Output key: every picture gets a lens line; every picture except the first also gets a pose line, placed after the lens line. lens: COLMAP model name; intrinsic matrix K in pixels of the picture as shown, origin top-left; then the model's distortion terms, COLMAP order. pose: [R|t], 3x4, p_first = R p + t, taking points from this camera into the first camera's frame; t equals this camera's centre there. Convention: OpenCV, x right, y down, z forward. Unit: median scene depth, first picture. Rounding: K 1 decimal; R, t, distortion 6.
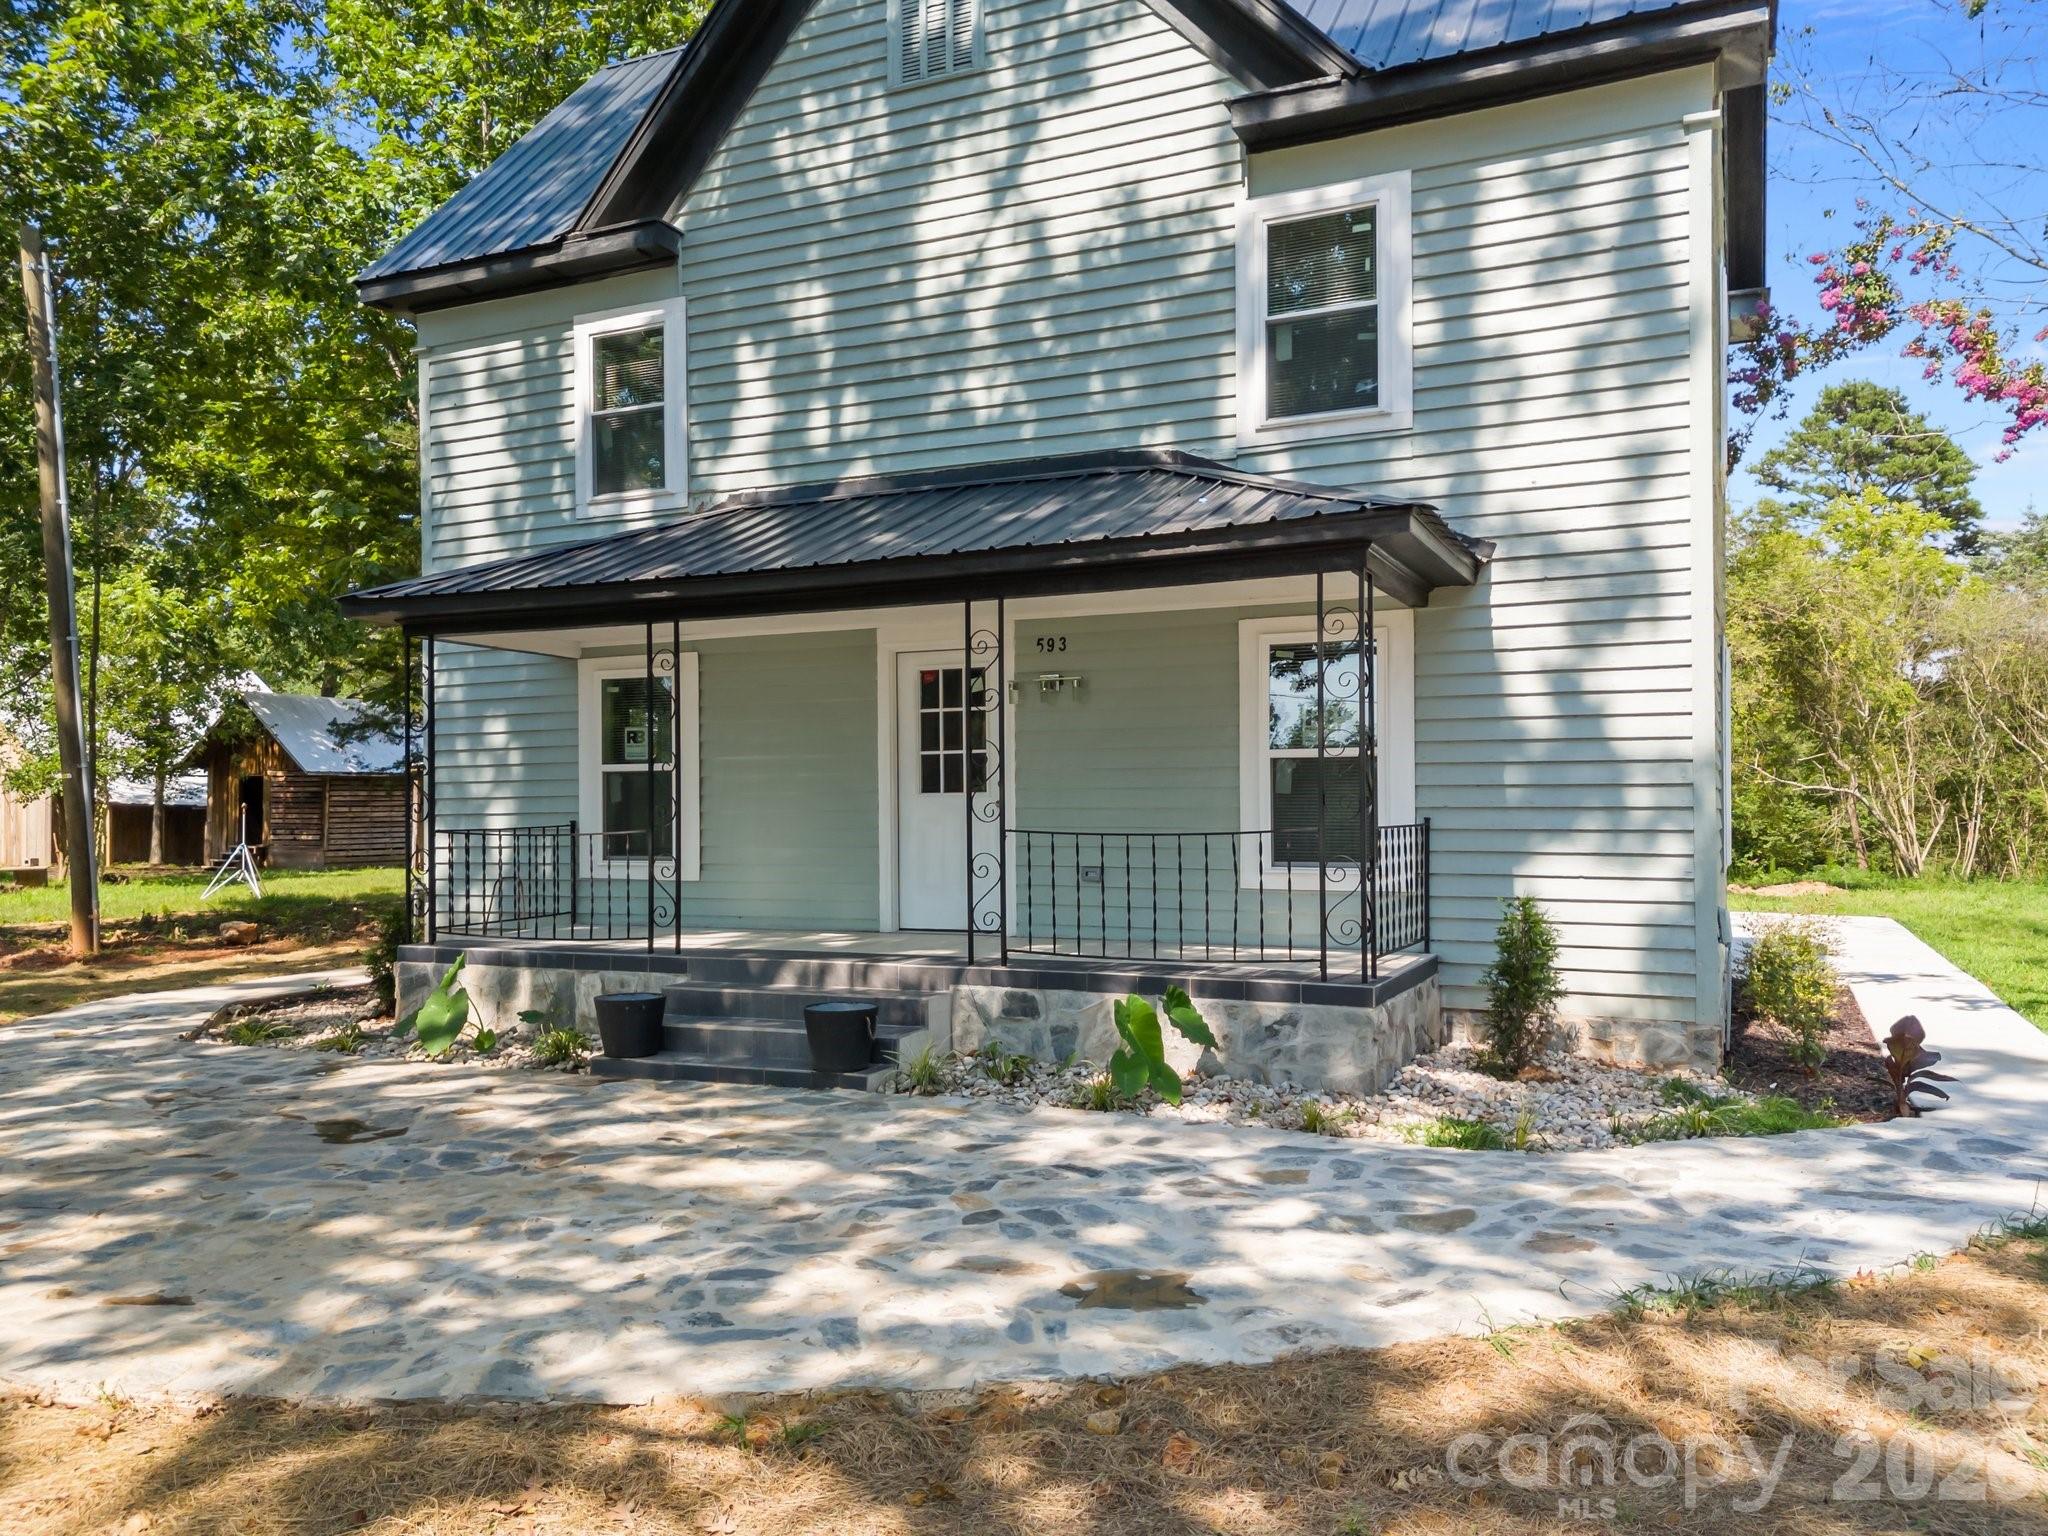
lens RADIAL K [[1501.8, 0, 1035.0], [0, 1501.8, 771.8], [0, 0, 1]] dist [0.089563, -0.148240]
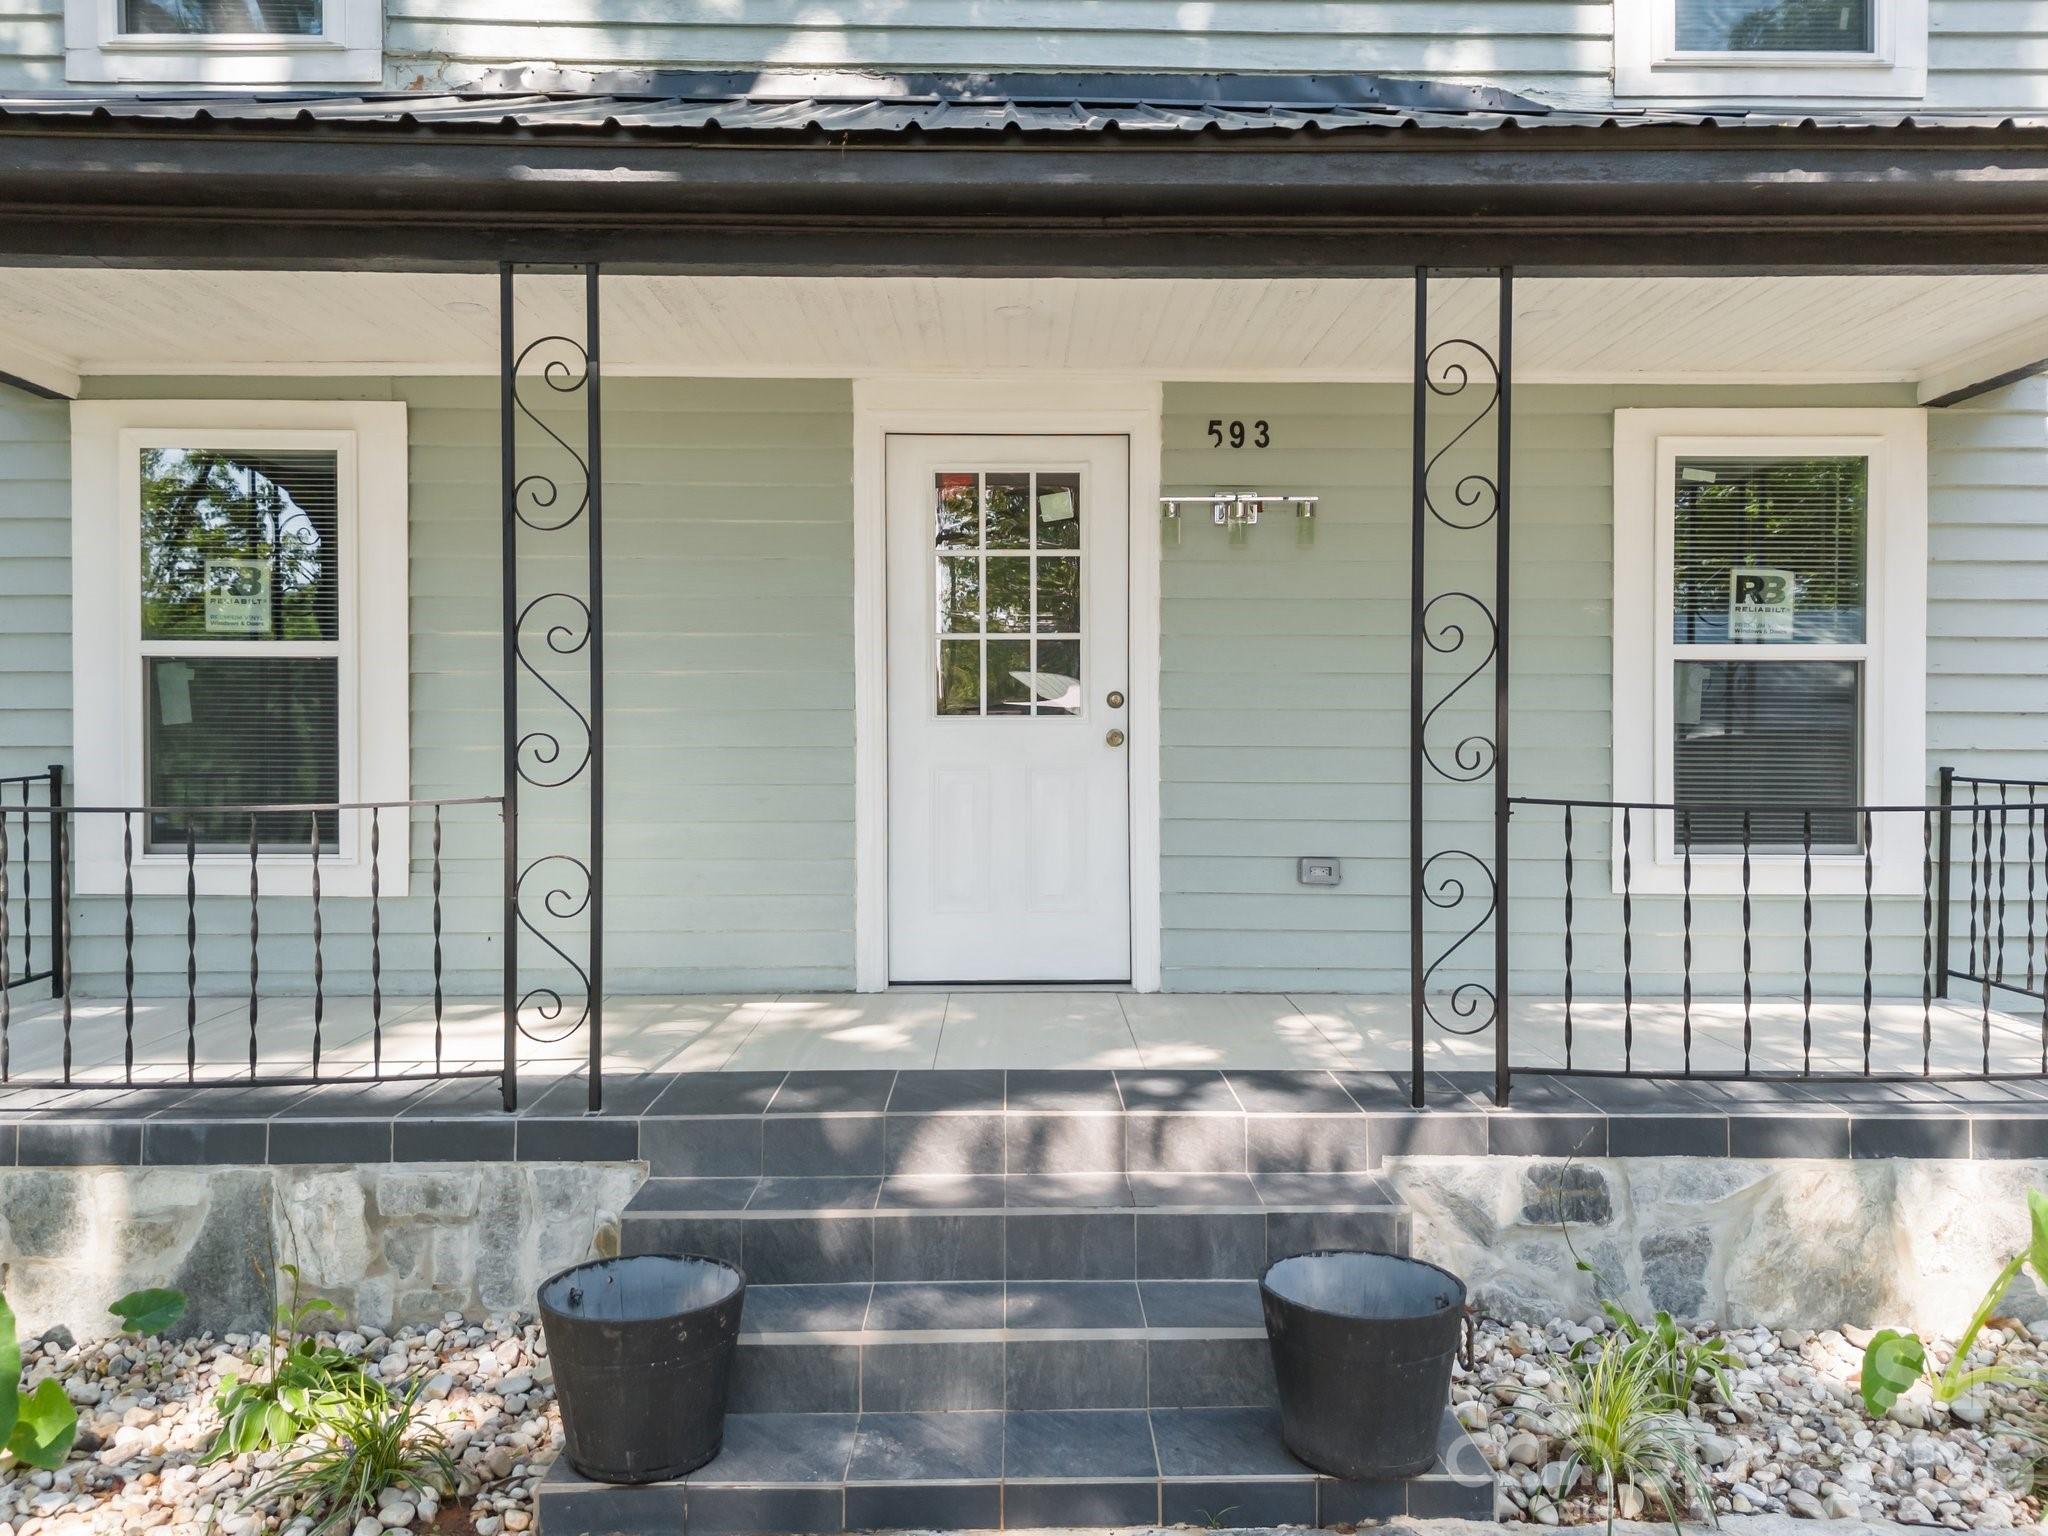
lens RADIAL K [[1581.2, 0, 1057.5], [0, 1581.2, 742.3], [0, 0, 1]] dist [0.041561, -0.035464]
pose [[0.902798, 0.008039, 0.429990, -0.276650], [-0.018662, 0.999616, 0.020492, 0.012282], [-0.429660, -0.026525, 0.902601, 0.515586]]
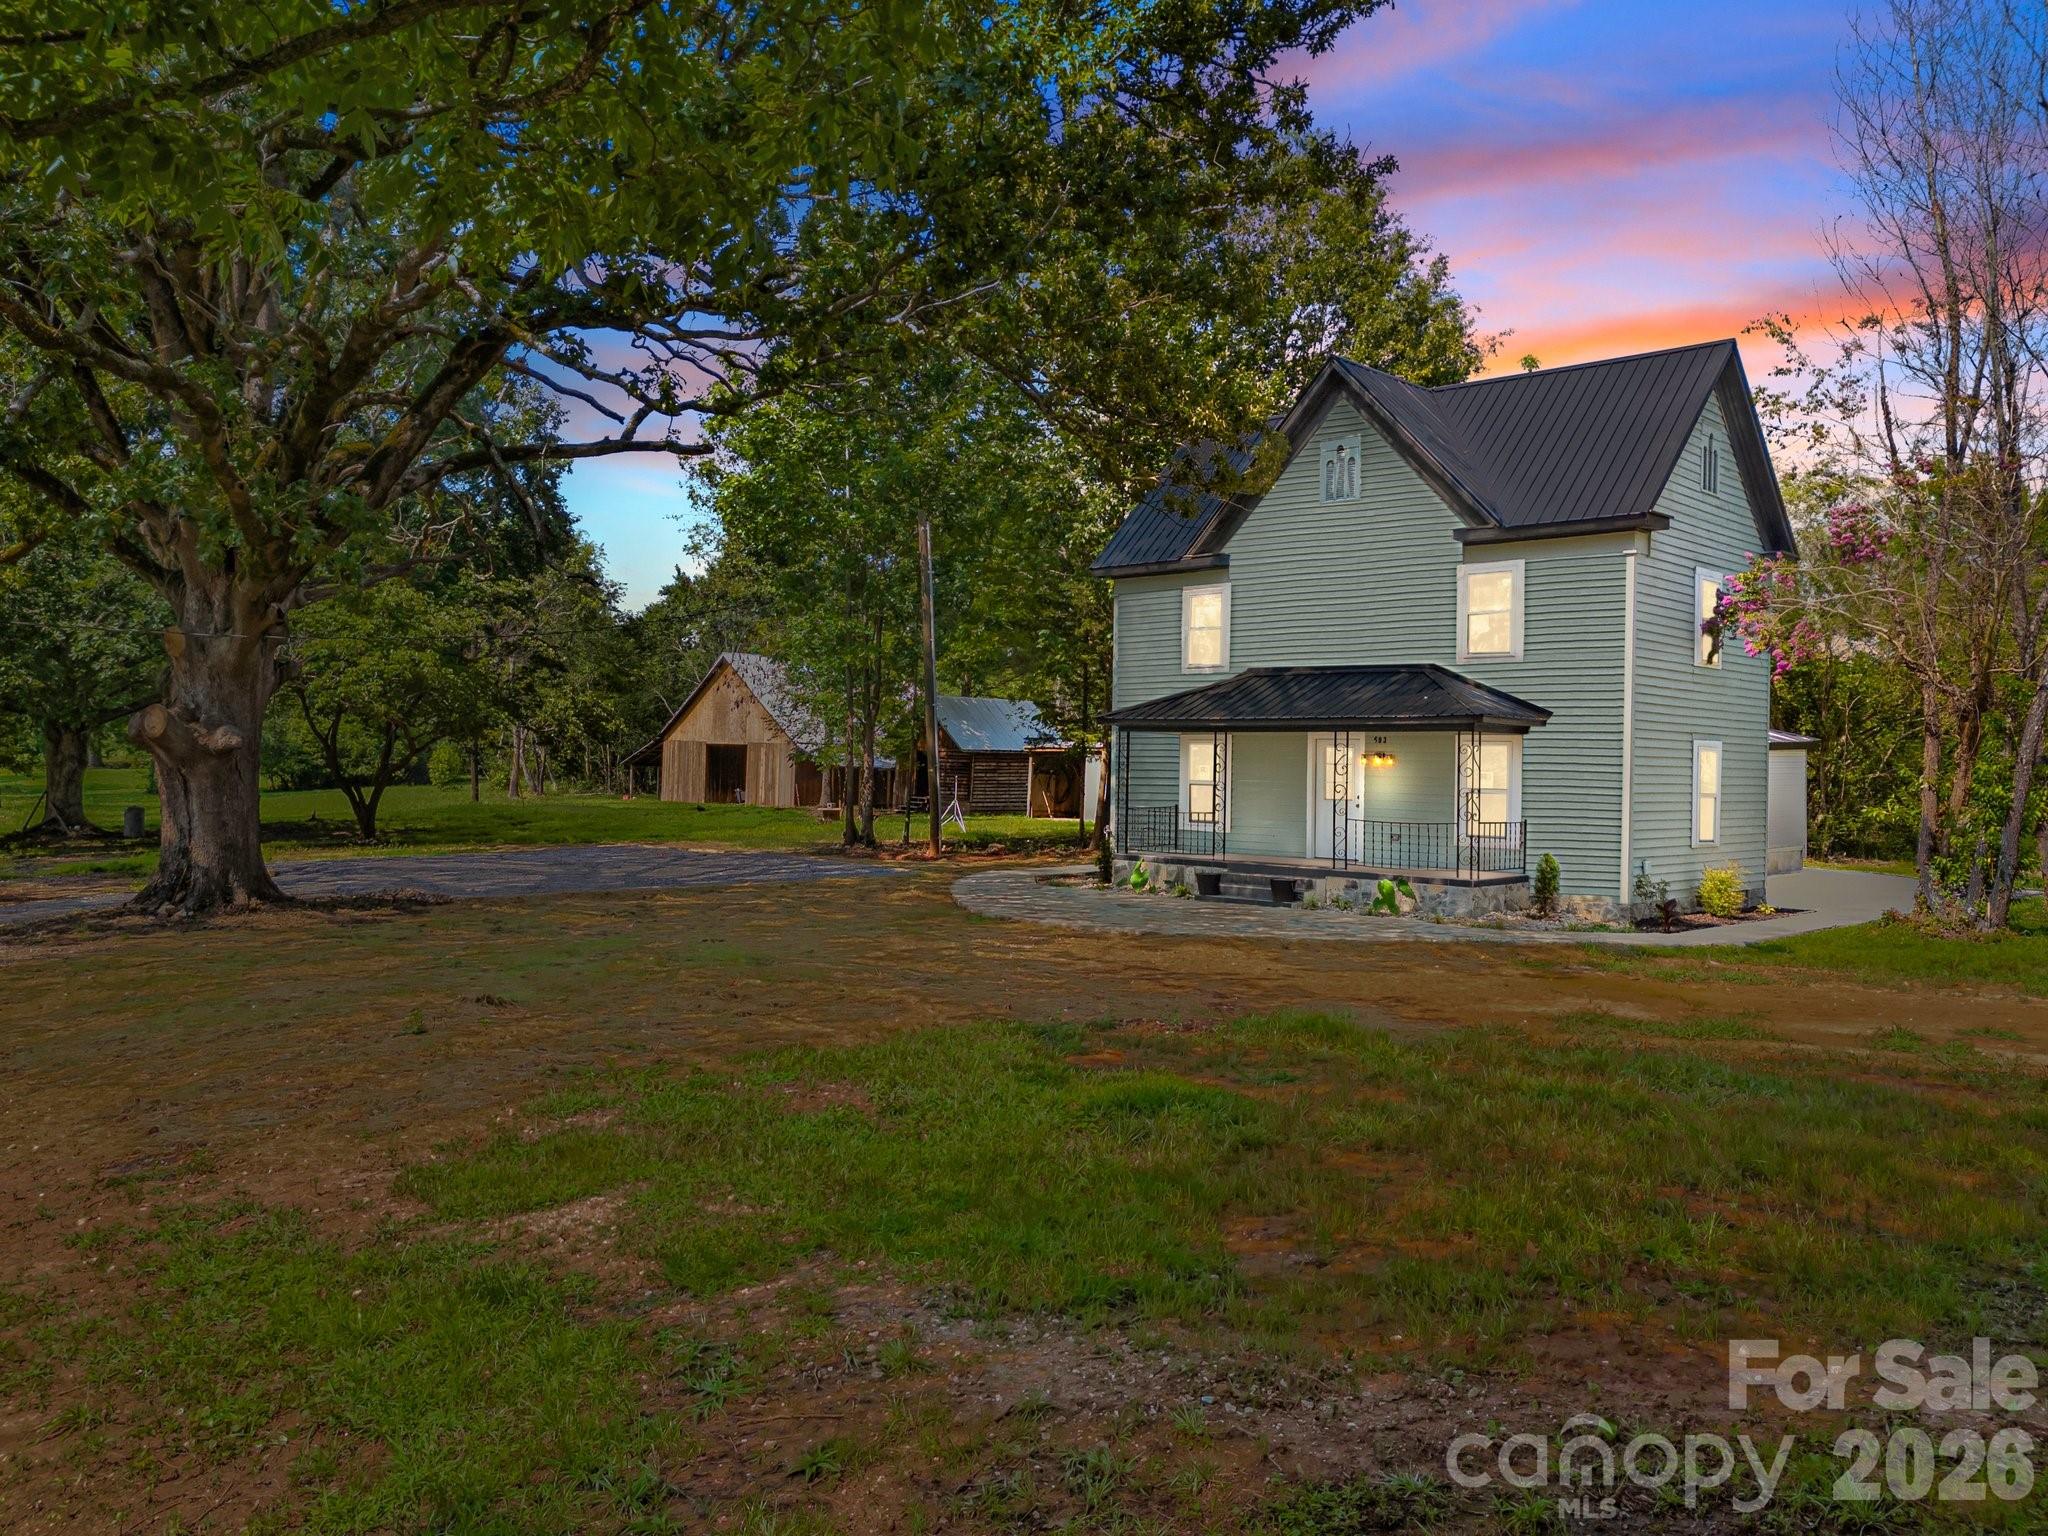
lens RADIAL K [[1501.8, 0, 1035.0], [0, 1501.8, 771.8], [0, 0, 1]] dist [0.089563, -0.148240]
pose [[0.947079, 0.027629, -0.319808, 0.260357], [-0.016801, 0.999190, 0.036568, -0.112701], [0.320559, -0.029260, 0.946776, -1.436854]]
